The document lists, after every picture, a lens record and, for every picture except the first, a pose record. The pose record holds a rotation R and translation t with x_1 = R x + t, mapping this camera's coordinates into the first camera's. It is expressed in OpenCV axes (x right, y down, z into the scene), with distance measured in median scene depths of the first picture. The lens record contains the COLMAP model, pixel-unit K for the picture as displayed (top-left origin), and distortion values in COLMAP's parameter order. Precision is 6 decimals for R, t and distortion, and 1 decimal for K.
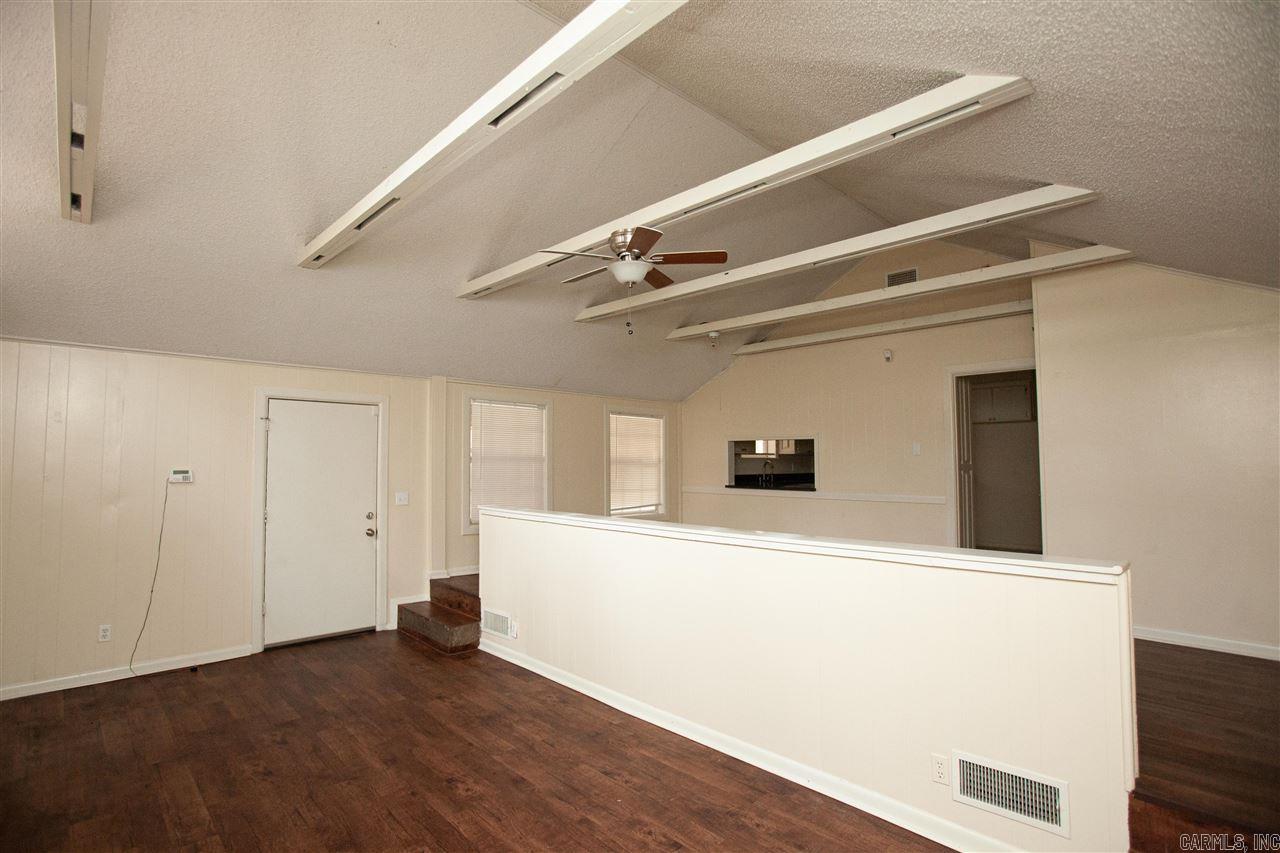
lens RADIAL K [[625.6, 0, 640.0], [0, 625.6, 426.5], [0, 0, 1]] dist [0.000198, 0.000015]
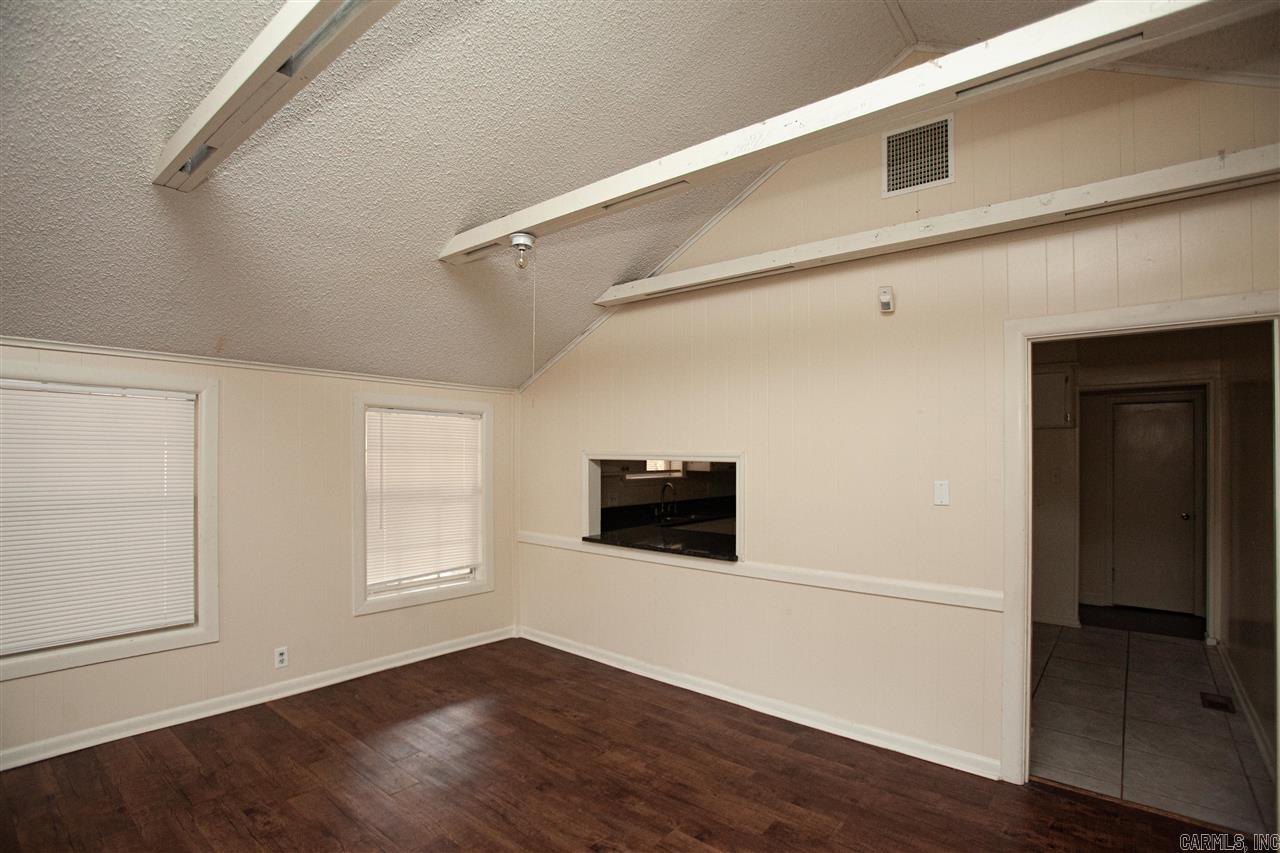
lens RADIAL K [[610.1, 0, 636.5], [0, 610.1, 443.7], [0, 0, 1]] dist [-0.001226, -0.000036]
pose [[0.994463, 0.007980, 0.104783, 0.122282], [-0.011923, 0.999242, 0.037055, -0.012233], [-0.104408, -0.038099, 0.993805, 0.432998]]
